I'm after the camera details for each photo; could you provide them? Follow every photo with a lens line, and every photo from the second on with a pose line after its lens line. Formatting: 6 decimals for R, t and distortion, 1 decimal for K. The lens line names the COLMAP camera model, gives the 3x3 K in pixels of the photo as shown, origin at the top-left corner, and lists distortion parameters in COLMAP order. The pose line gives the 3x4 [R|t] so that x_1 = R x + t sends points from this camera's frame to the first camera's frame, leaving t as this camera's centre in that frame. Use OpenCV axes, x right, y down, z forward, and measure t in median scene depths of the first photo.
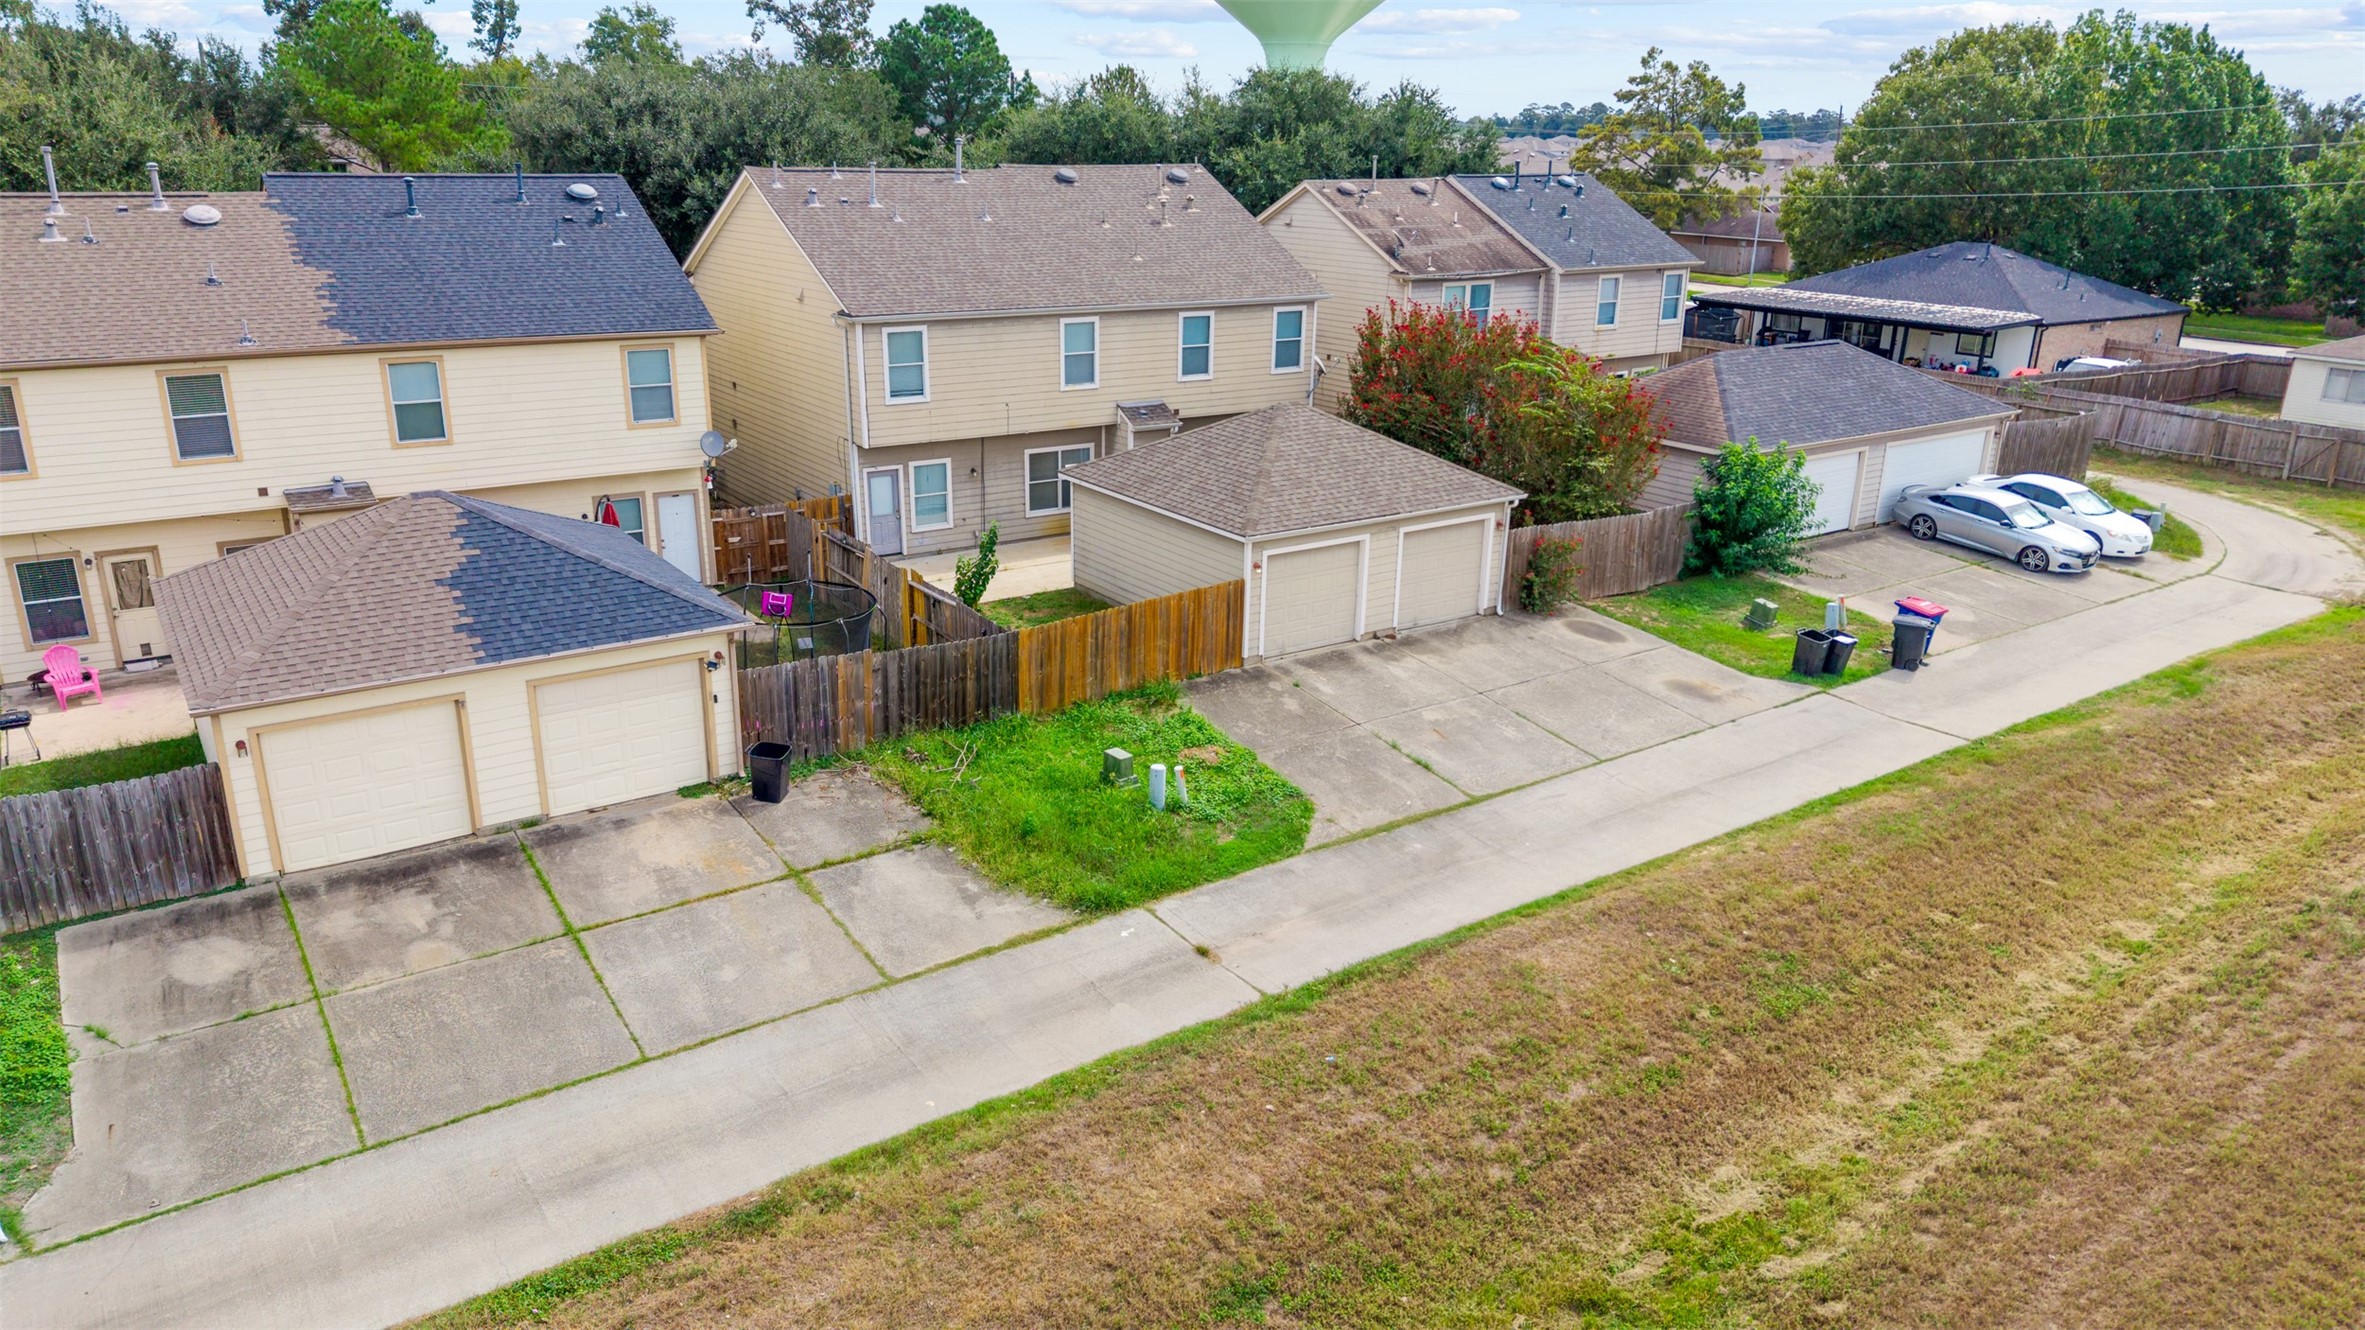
lens RADIAL K [[1555.7, 0, 1171.9], [0, 1555.7, 659.5], [0, 0, 1]] dist [0.043960, -0.063440]
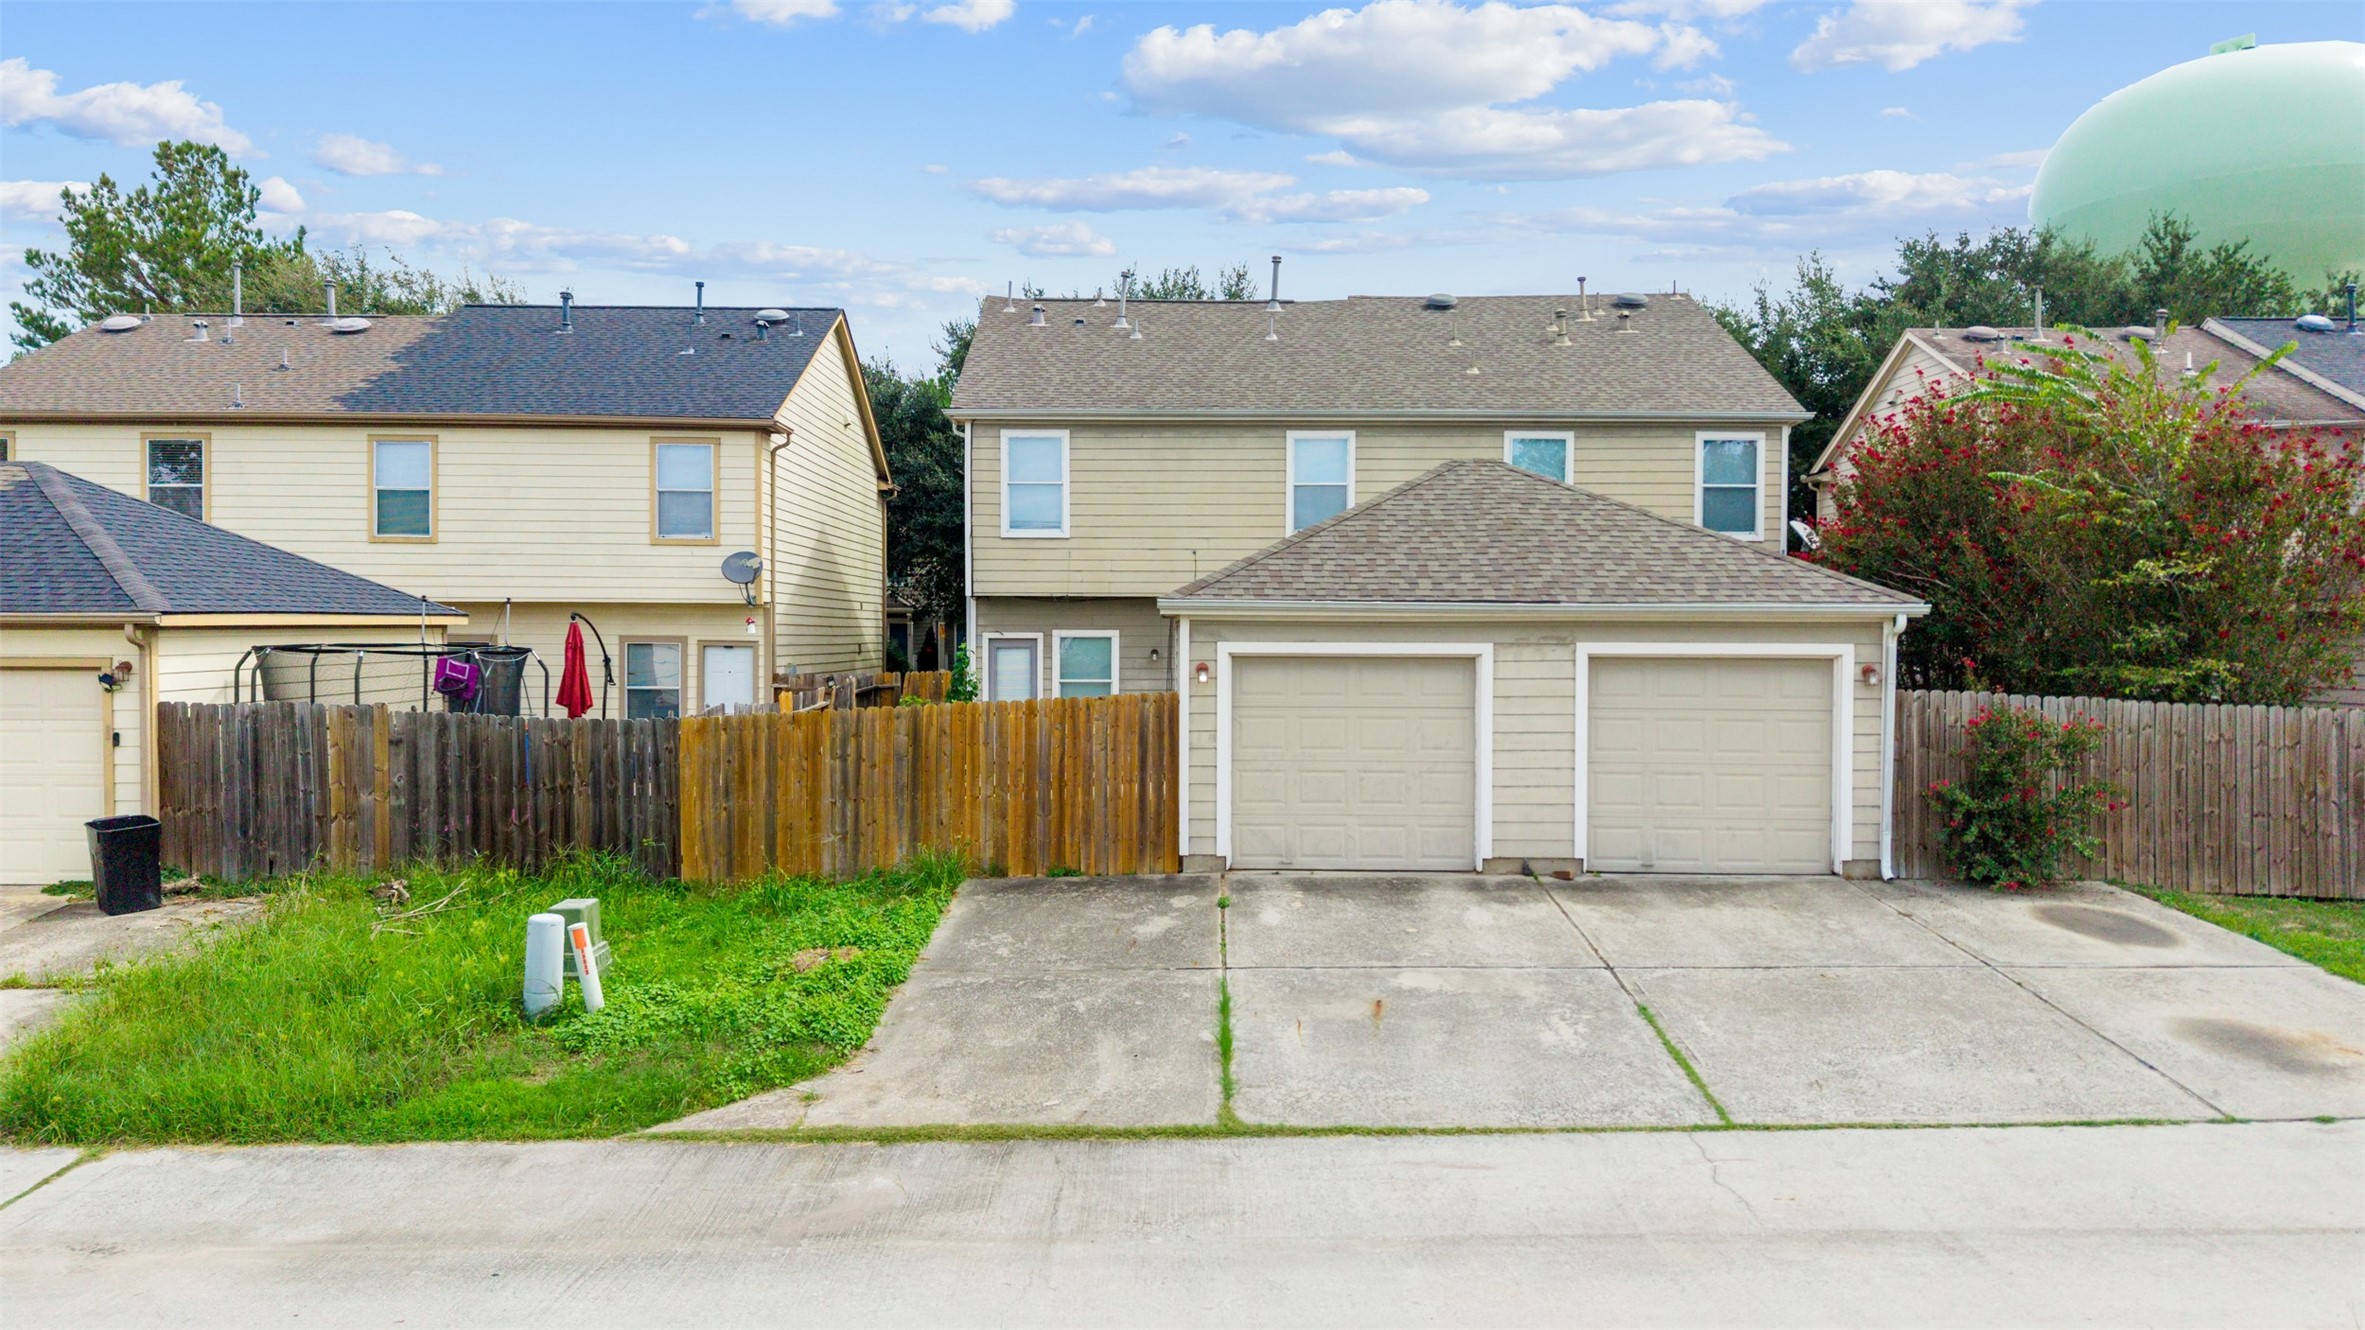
lens RADIAL K [[1609.6, 0, 1180.3], [0, 1609.6, 652.1], [0, 0, 1]] dist [0.035591, -0.046622]
pose [[0.828740, -0.006420, -0.559597, 0.276135], [-0.166879, 0.951608, -0.258058, 0.057558], [0.534174, 0.307248, 0.787564, 0.463049]]
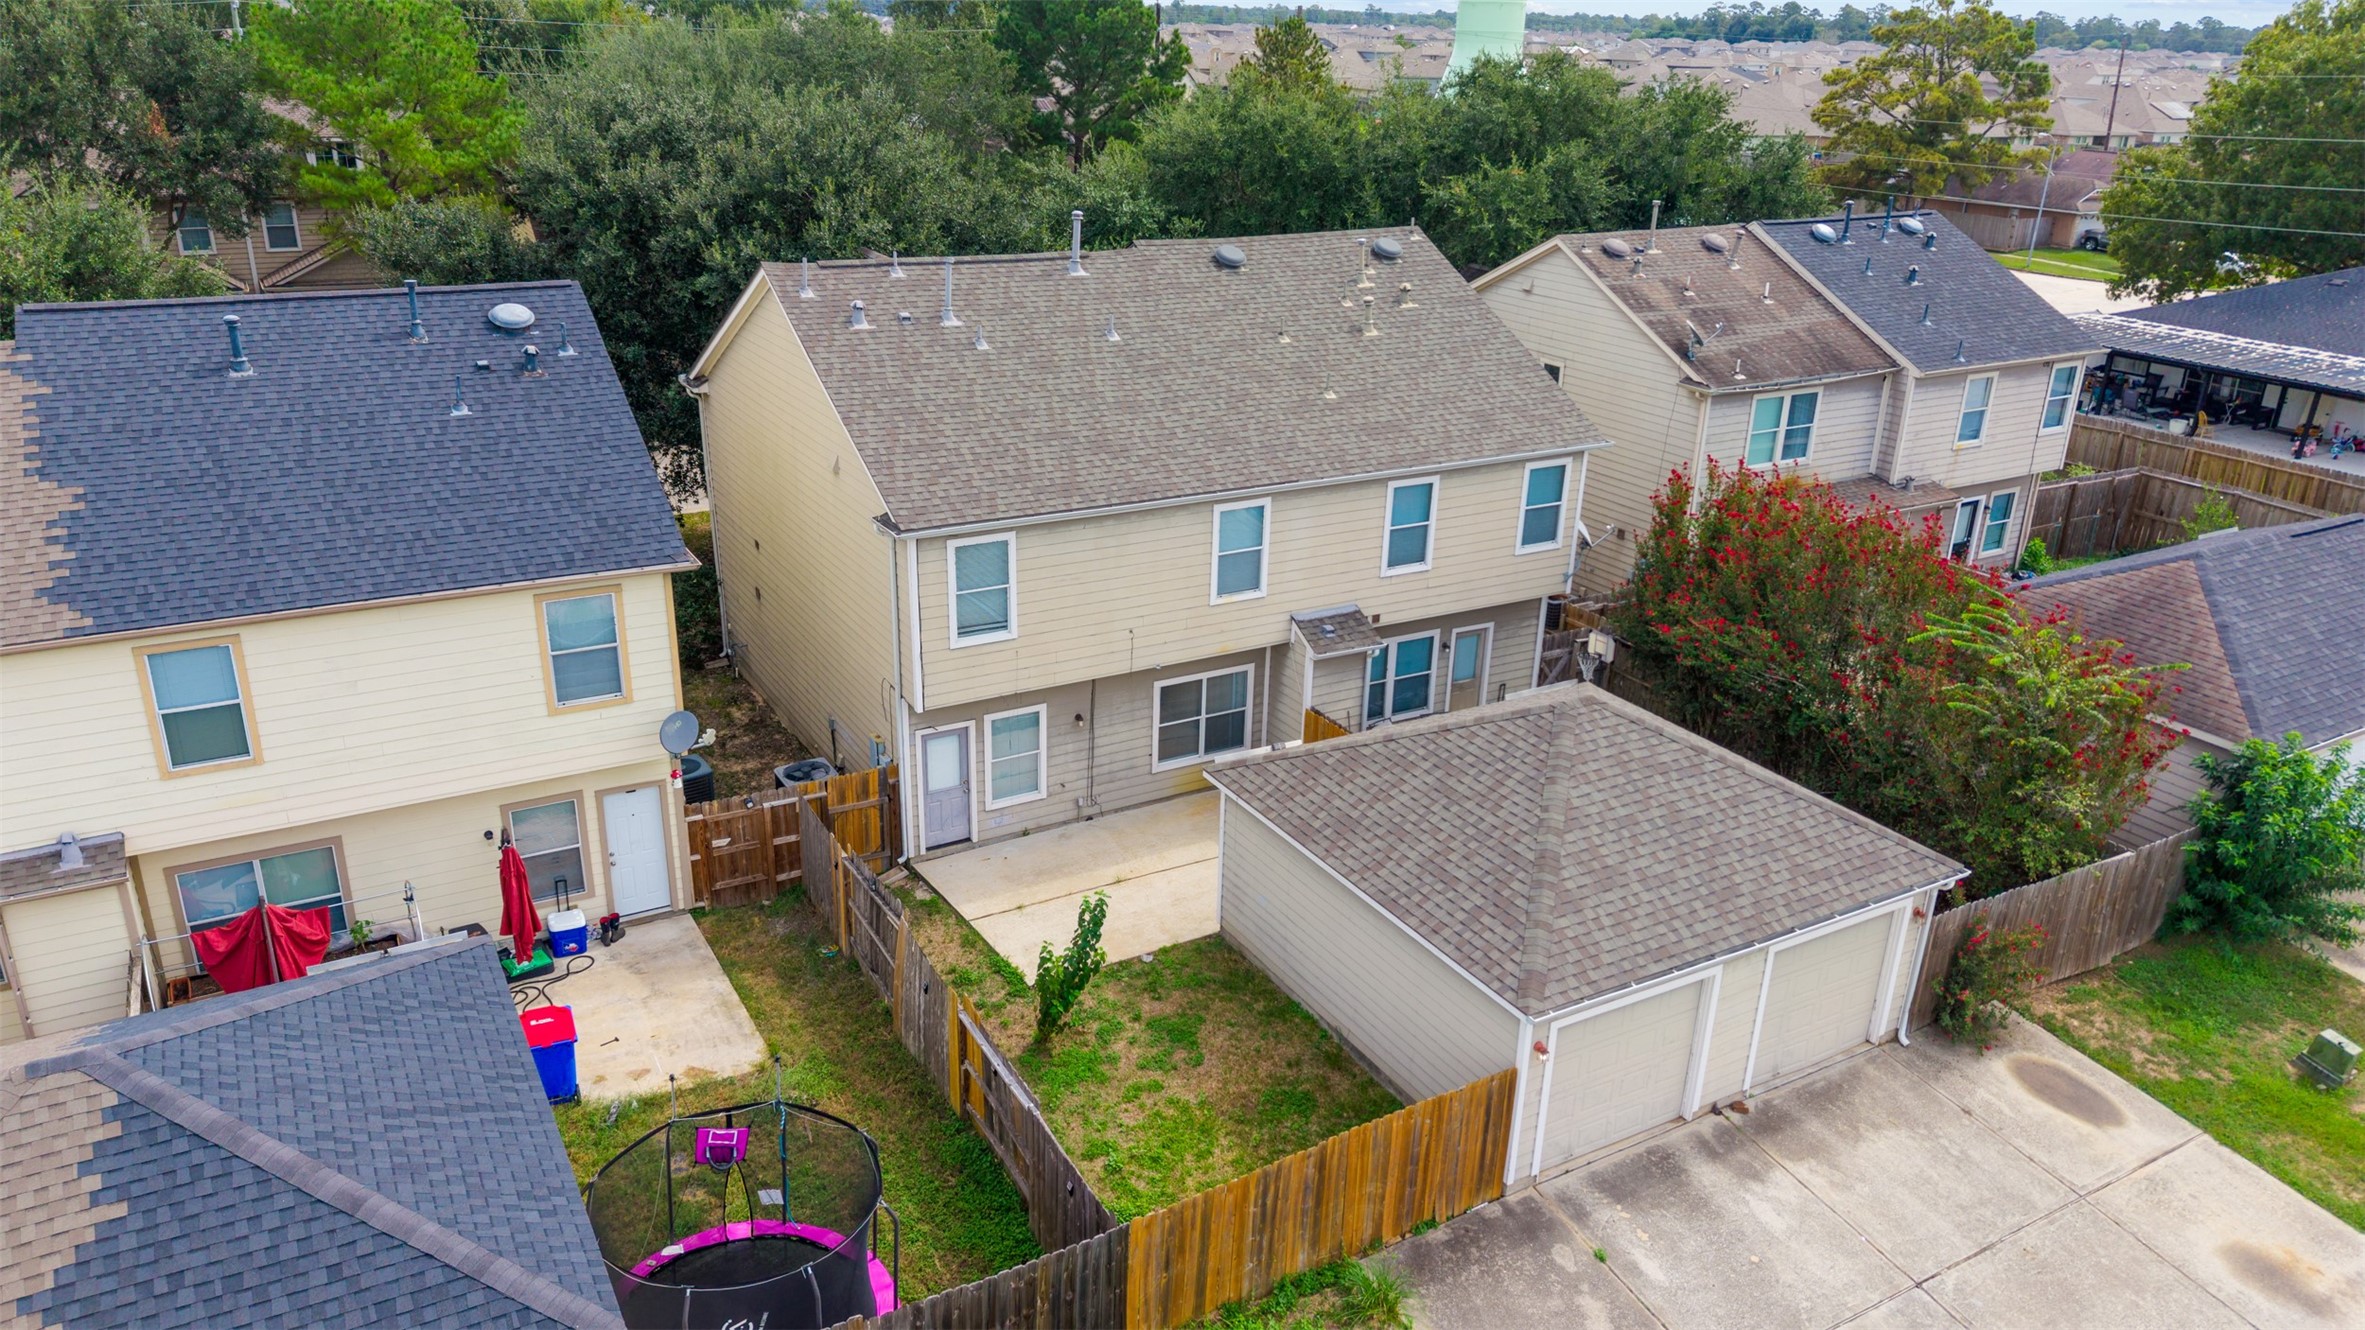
lens RADIAL K [[1609.6, 0, 1180.3], [0, 1609.6, 652.1], [0, 0, 1]] dist [0.035591, -0.046622]
pose [[0.996549, 0.038873, -0.073335, -0.033644], [-0.035590, 0.998328, 0.045554, -0.186936], [0.074983, -0.042787, 0.996266, 0.309105]]
